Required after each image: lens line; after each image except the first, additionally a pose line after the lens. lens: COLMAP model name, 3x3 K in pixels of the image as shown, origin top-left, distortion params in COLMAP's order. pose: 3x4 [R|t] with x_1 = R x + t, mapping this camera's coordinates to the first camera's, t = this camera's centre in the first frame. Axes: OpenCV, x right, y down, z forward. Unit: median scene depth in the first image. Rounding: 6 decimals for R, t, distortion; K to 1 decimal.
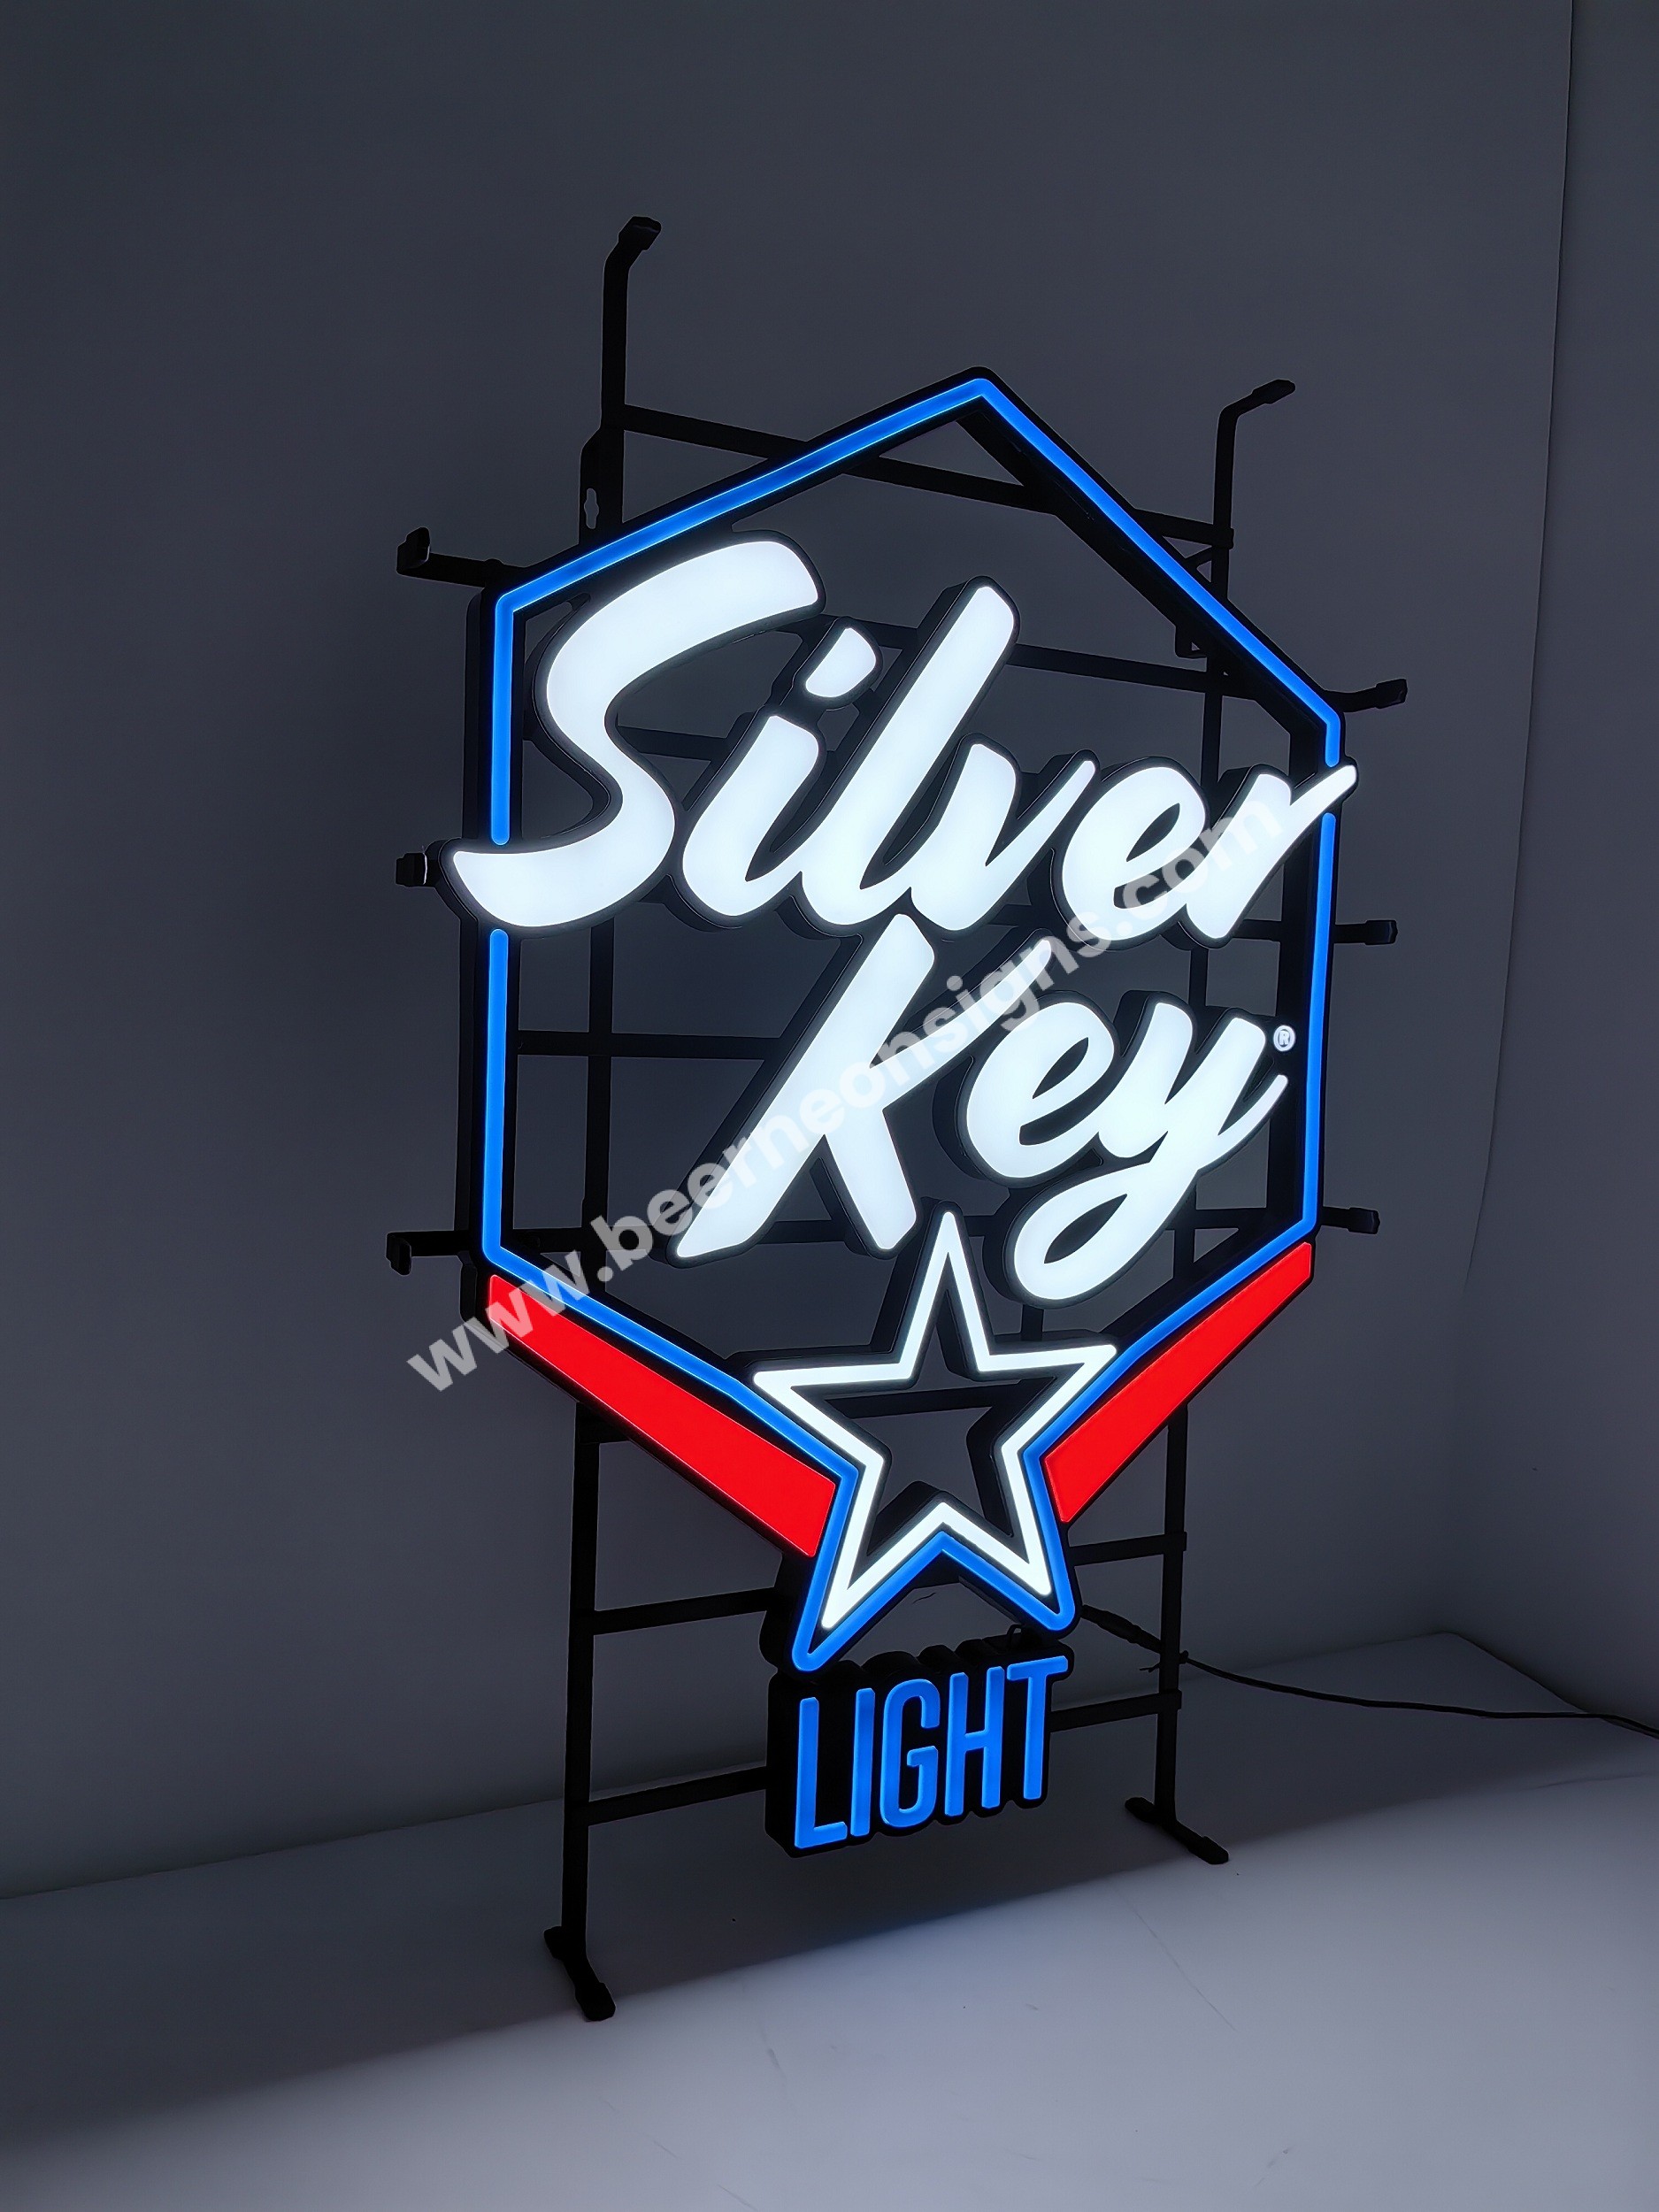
lens RADIAL K [[1784.7, 0, 829.5], [0, 1784.7, 1106.0], [0, 0, 1]] dist [0.007120, -0.011390]
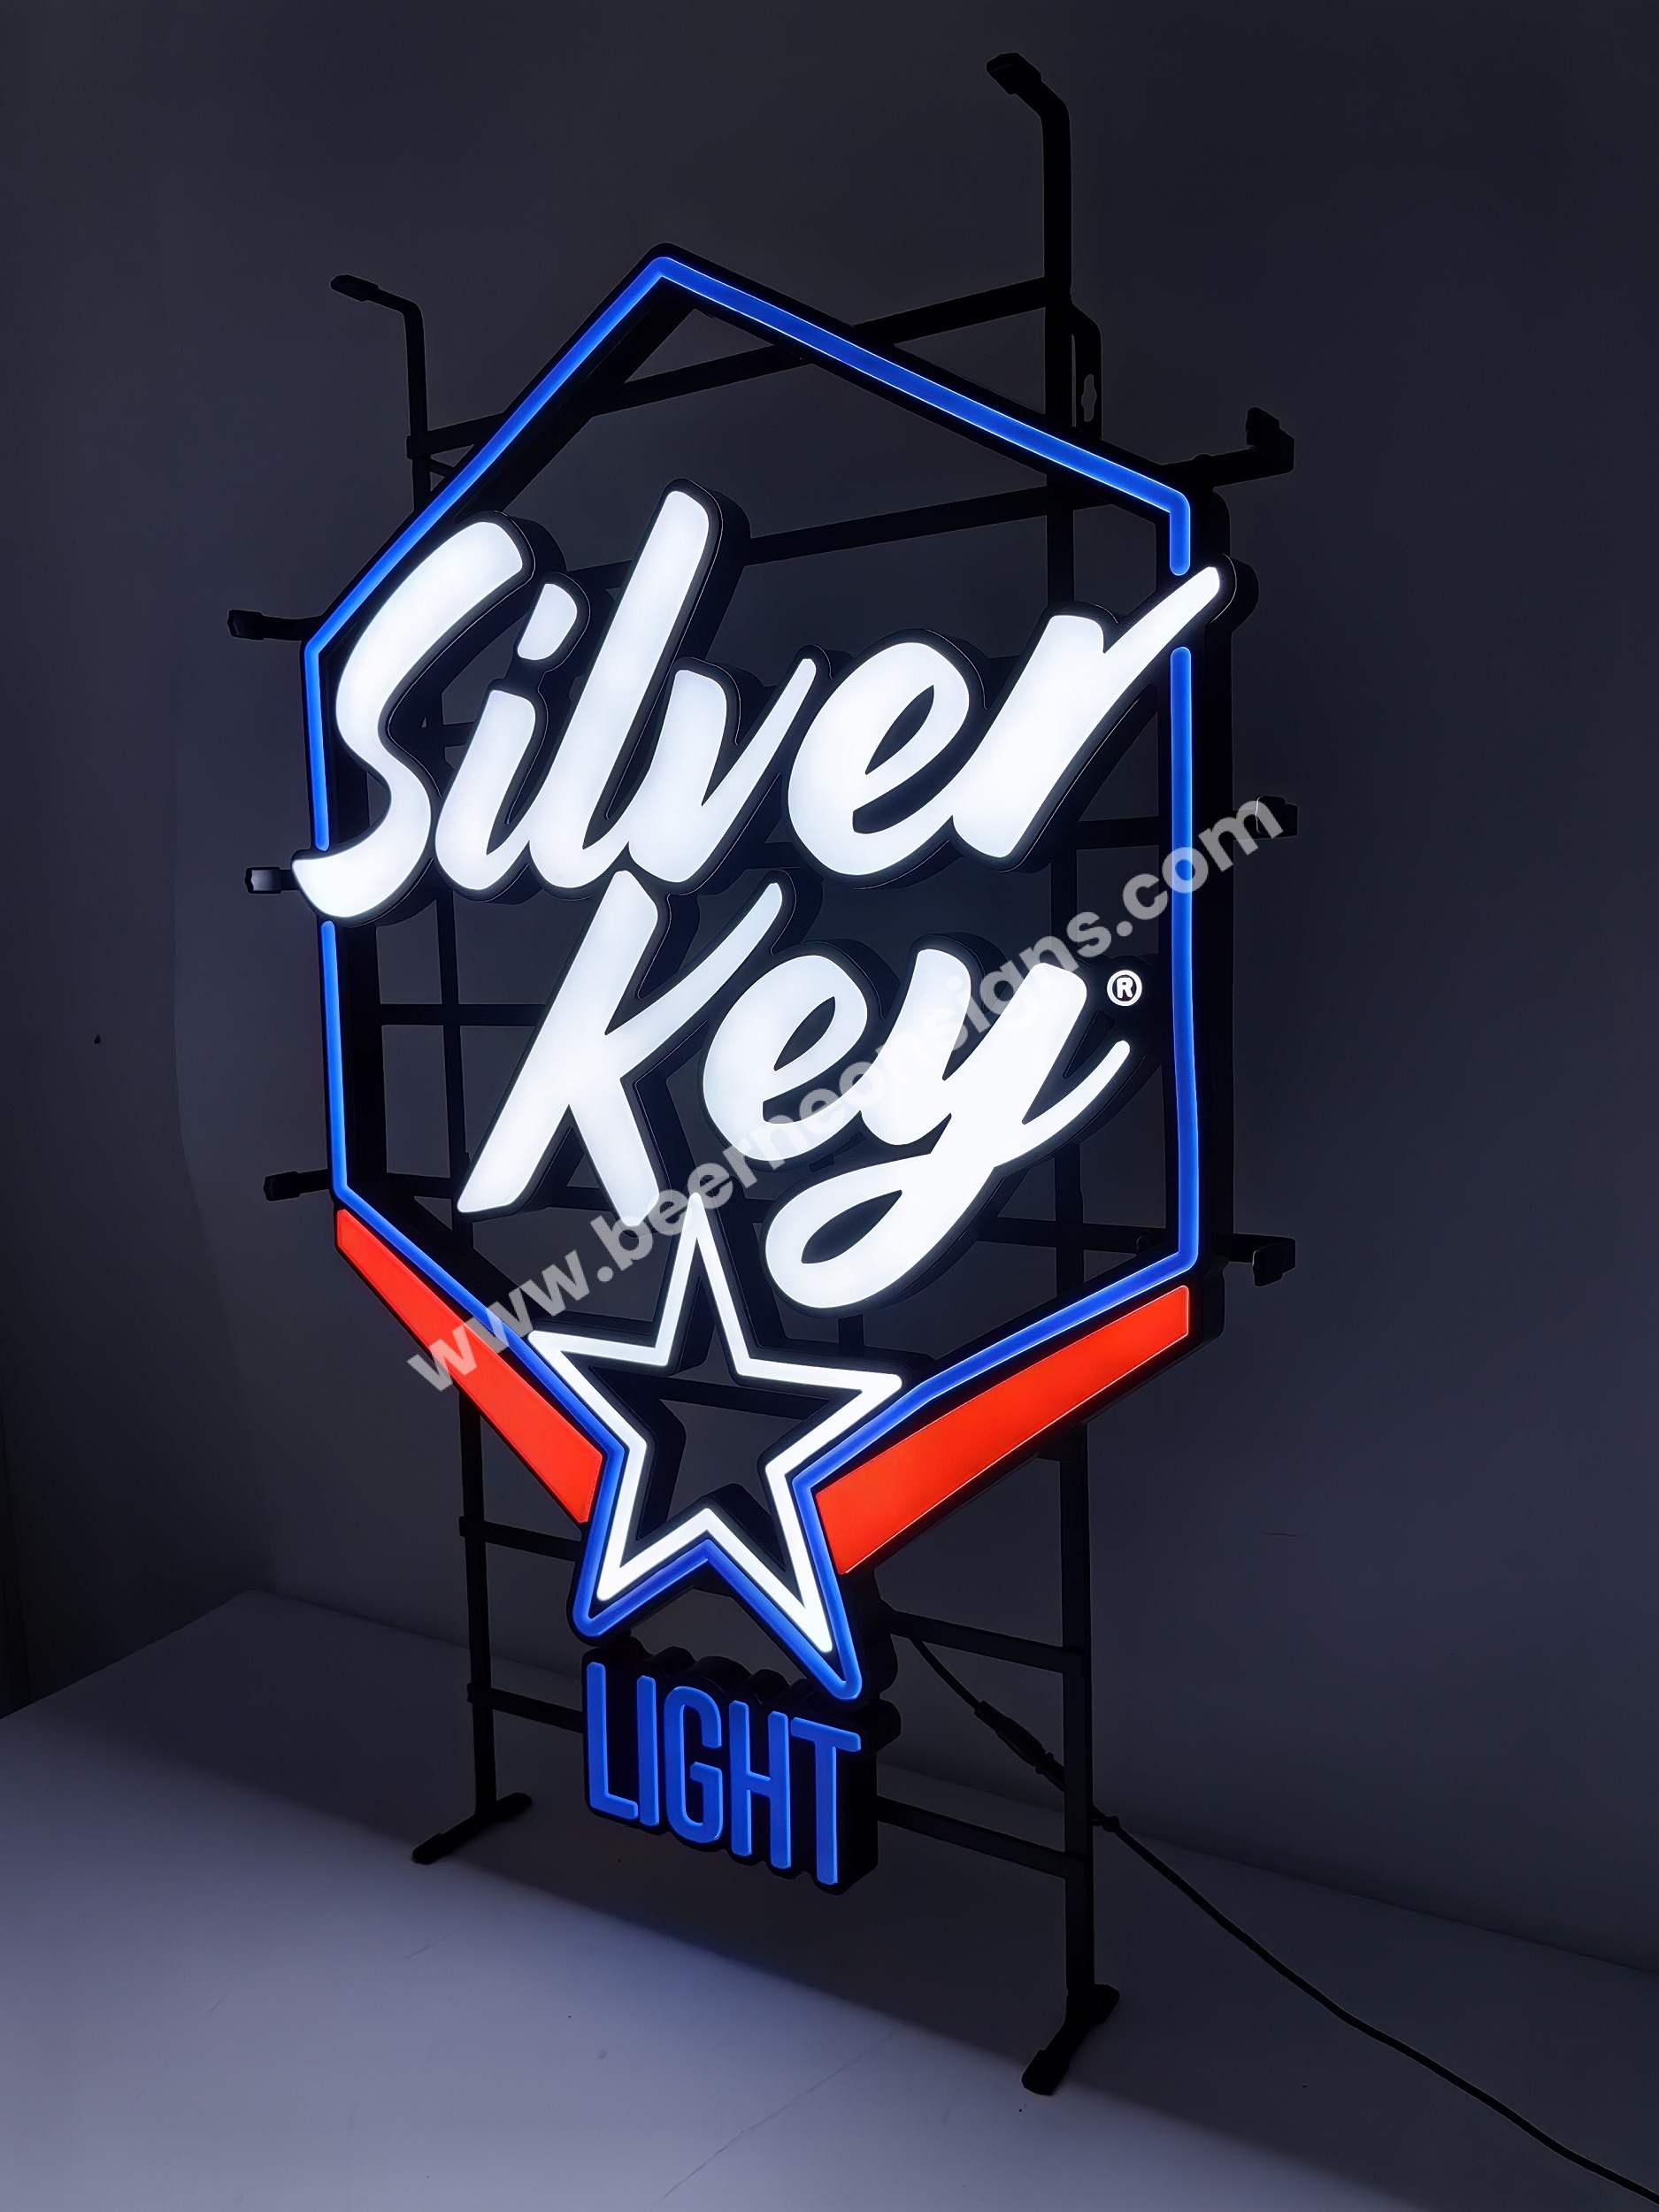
lens RADIAL K [[1784.7, 0, 829.5], [0, 1784.7, 1106.0], [0, 0, 1]] dist [0.007120, -0.011390]
pose [[0.482704, 0.037547, -0.874978, 0.884682], [-0.002808, 0.999142, 0.041325, -0.022104], [0.875779, -0.017490, 0.482396, 0.614879]]
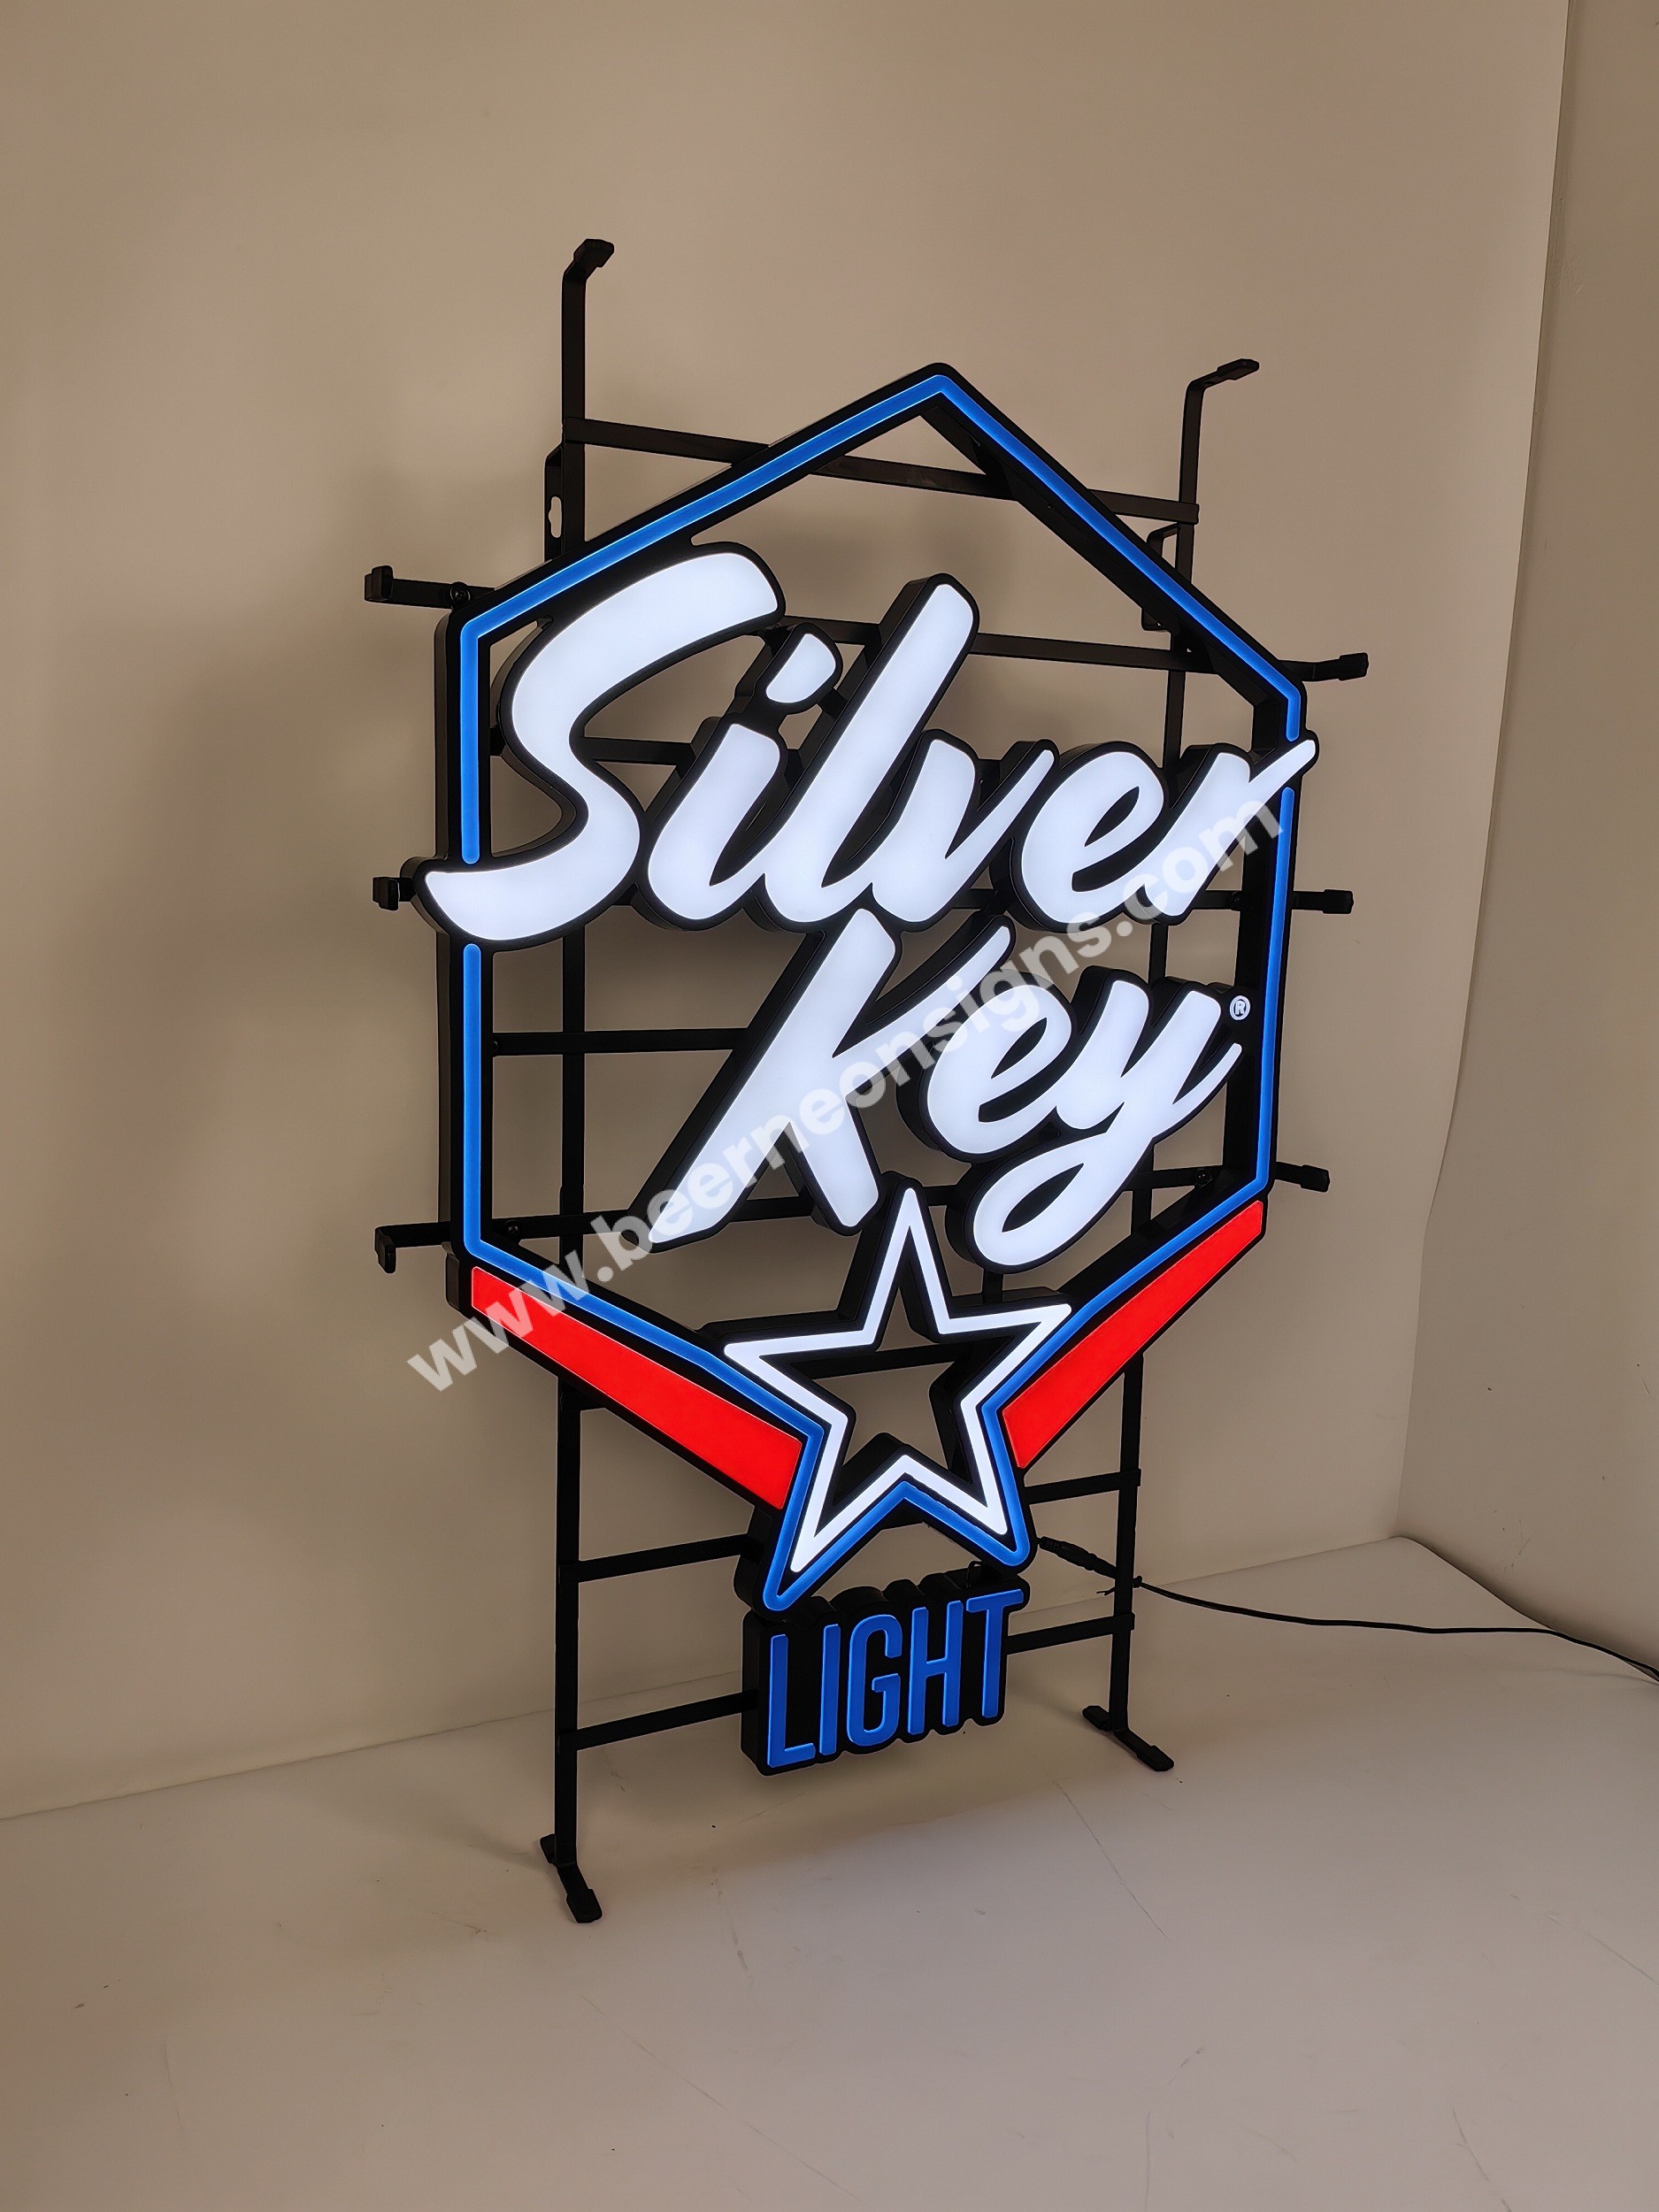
lens RADIAL K [[1784.7, 0, 829.5], [0, 1784.7, 1106.0], [0, 0, 1]] dist [0.007120, -0.011390]
pose [[0.999806, -0.001856, -0.019621, 0.039745], [0.003801, 0.995024, 0.099568, -0.093199], [0.019338, -0.099623, 0.994837, -0.045989]]
